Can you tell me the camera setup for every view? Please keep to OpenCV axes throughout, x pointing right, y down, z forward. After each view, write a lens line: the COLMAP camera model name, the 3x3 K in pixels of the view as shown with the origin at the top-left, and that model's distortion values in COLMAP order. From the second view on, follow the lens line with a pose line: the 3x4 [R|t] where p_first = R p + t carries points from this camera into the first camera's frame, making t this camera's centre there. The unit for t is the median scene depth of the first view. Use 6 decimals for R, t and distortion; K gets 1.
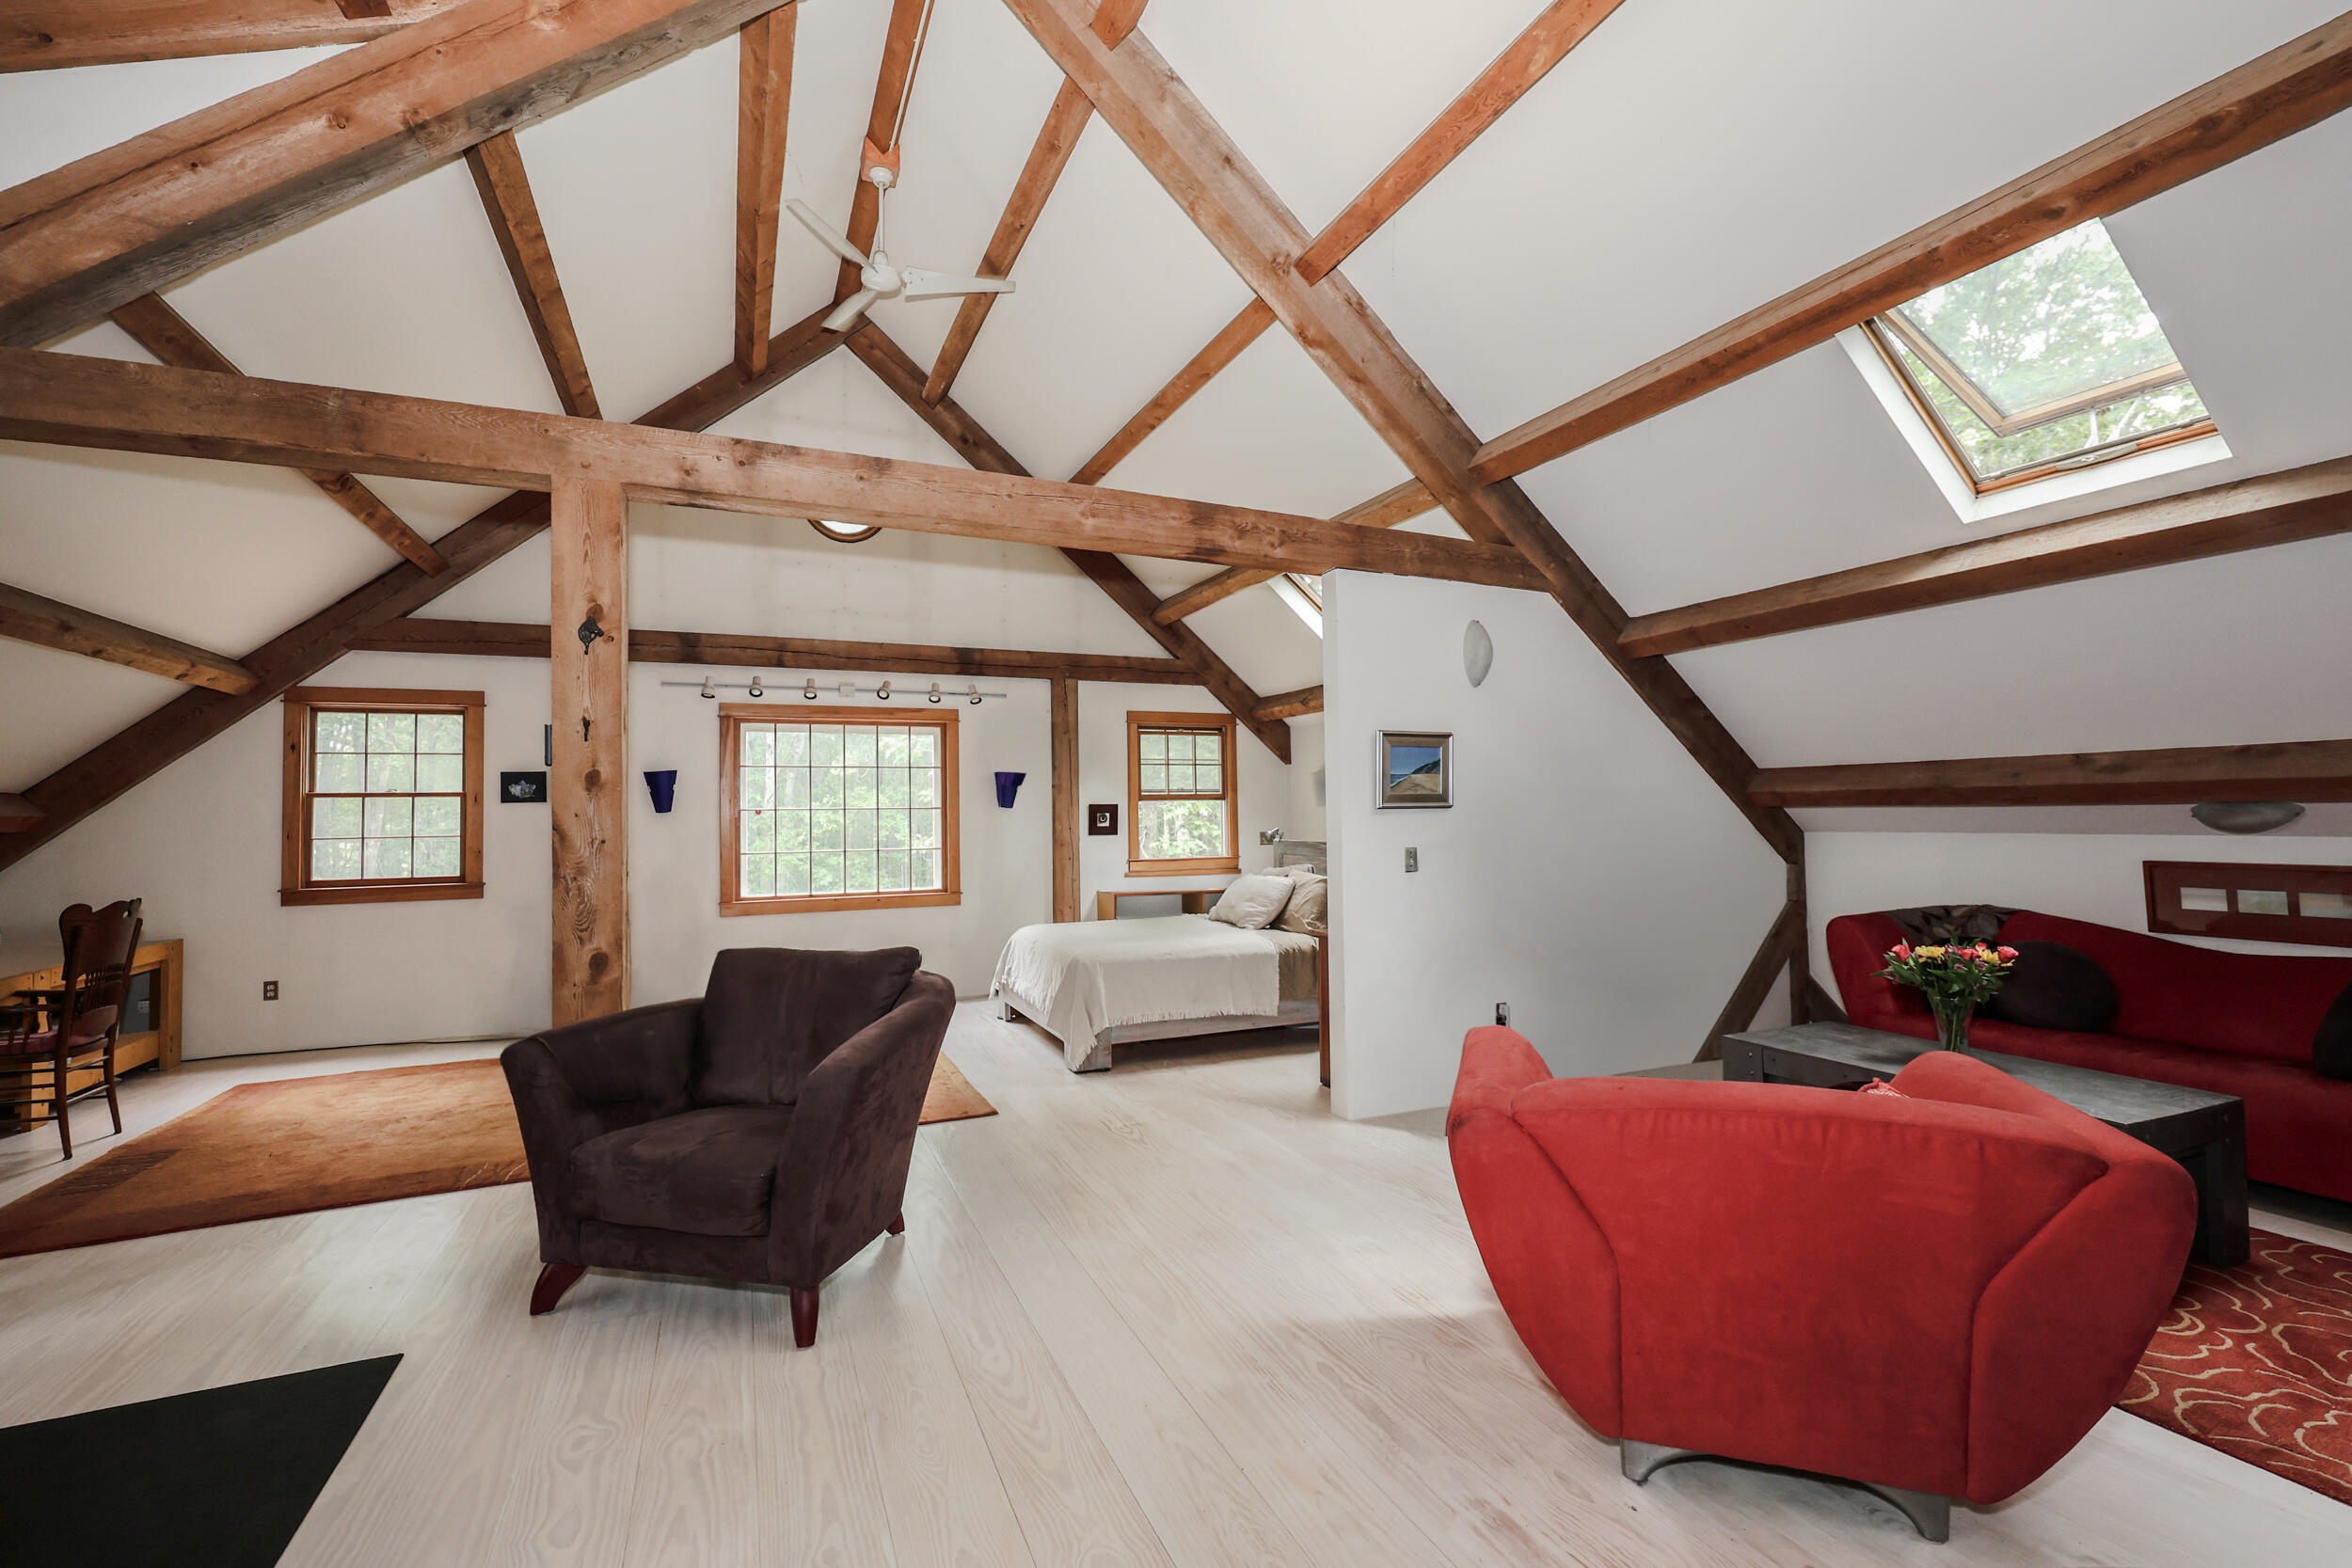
lens RADIAL K [[996.5, 0, 1170.5], [0, 996.5, 786.1], [0, 0, 1]] dist [-0.001543, -0.000399]
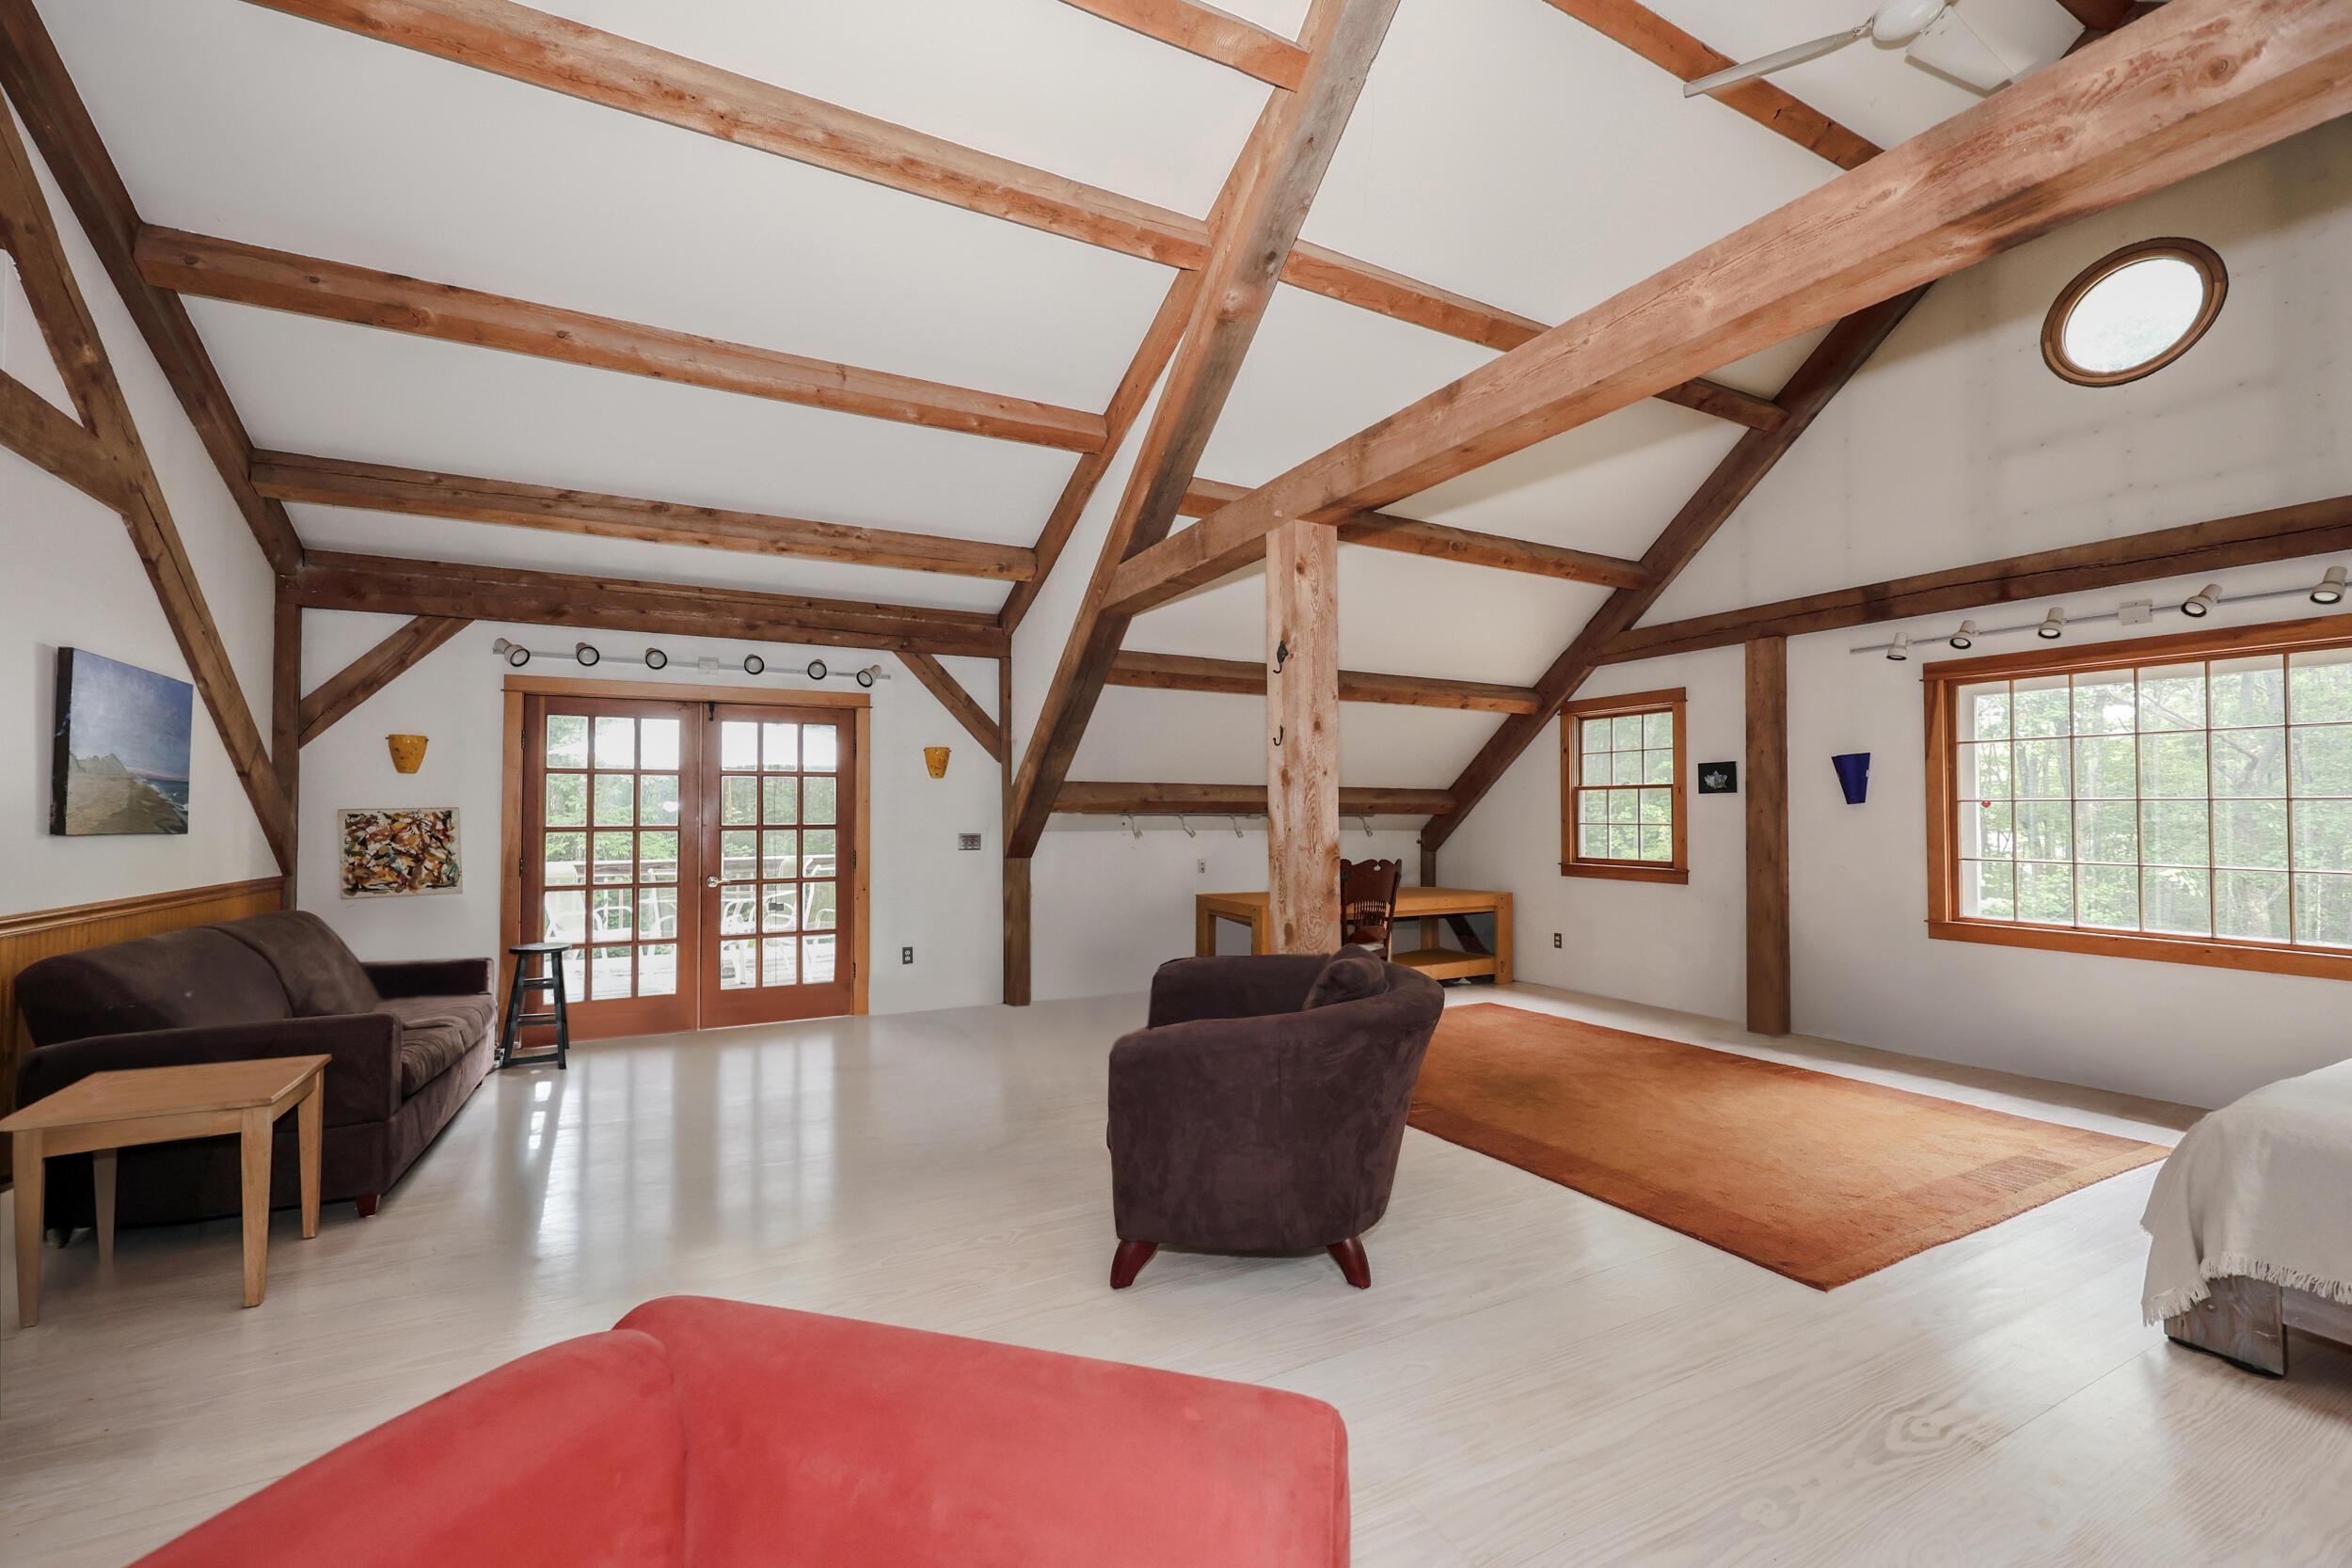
lens RADIAL K [[963.2, 0, 1173.9], [0, 963.2, 796.4], [0, 0, 1]] dist [-0.002261, 0.000192]
pose [[0.075546, -0.002298, -0.997140, 0.295921], [0.025421, 0.999677, -0.000378, 0.006832], [0.996818, -0.025320, 0.075580, 0.414100]]
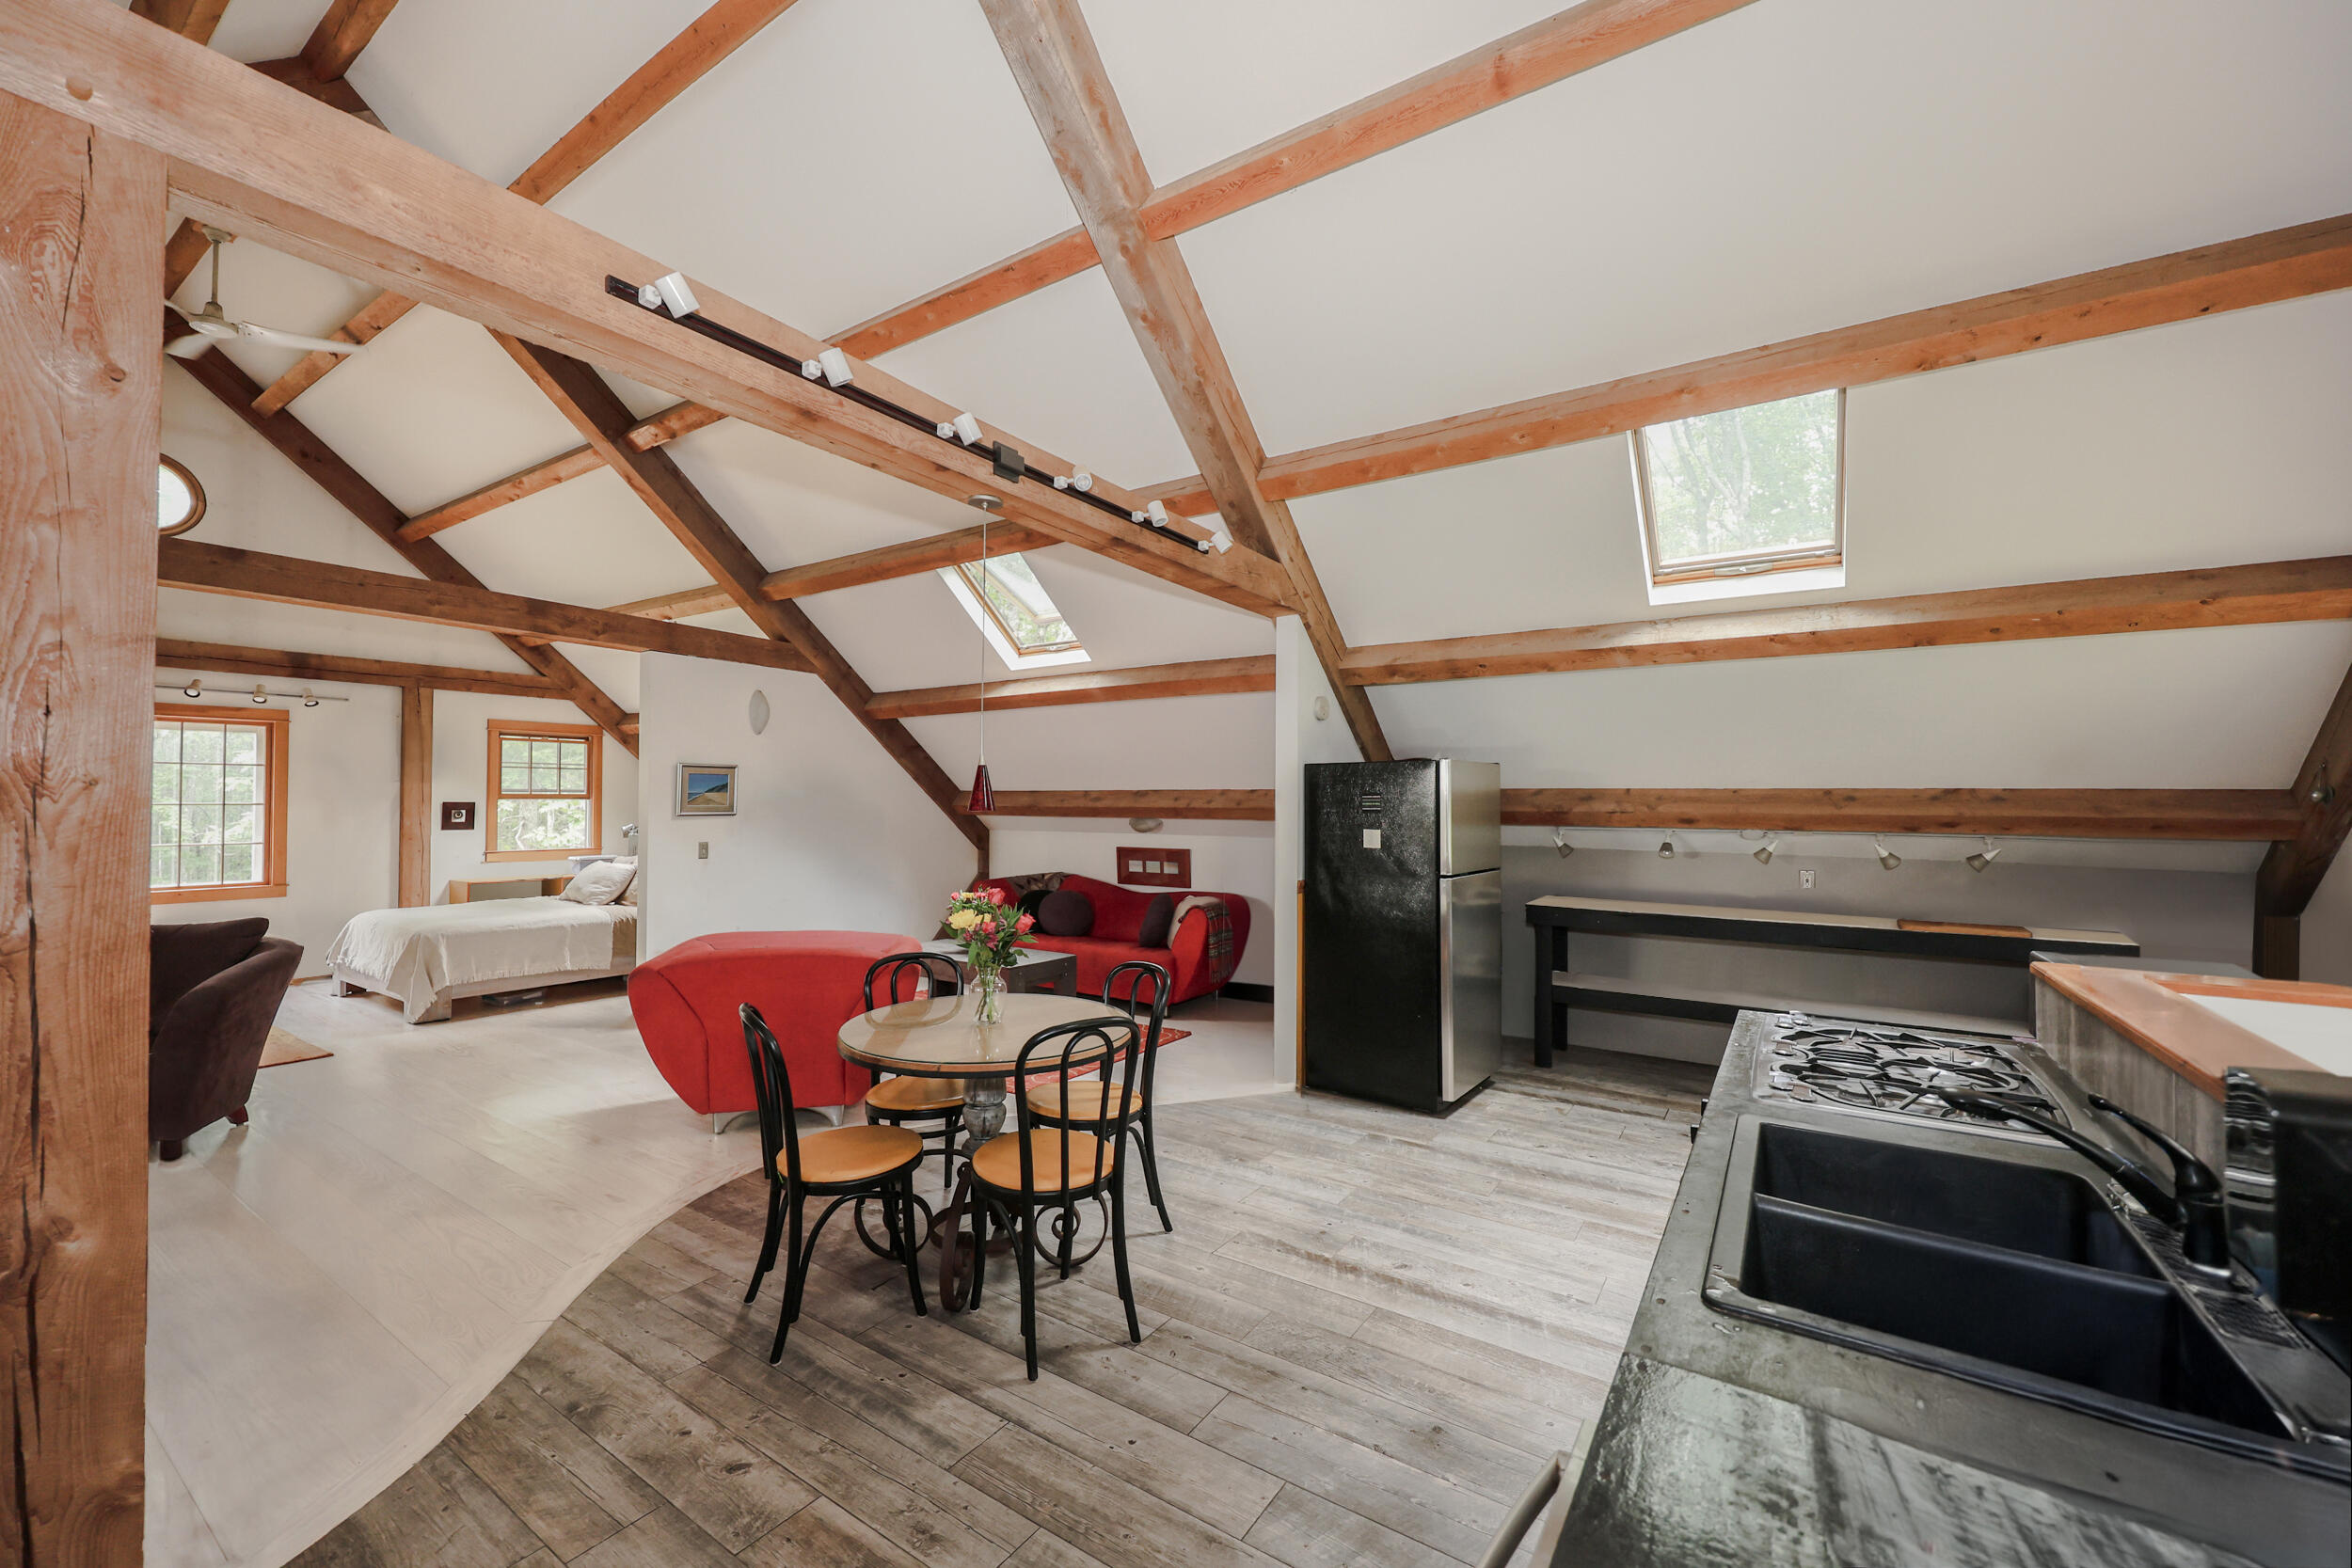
lens RADIAL K [[949.9, 0, 1152.1], [0, 949.9, 786.5], [0, 0, 1]] dist [0.002300, 0.000139]
pose [[0.854229, 0.025581, 0.519267, 0.055999], [-0.030018, 0.999549, 0.000140, -0.030042], [-0.519029, -0.015707, 0.854612, -0.410540]]
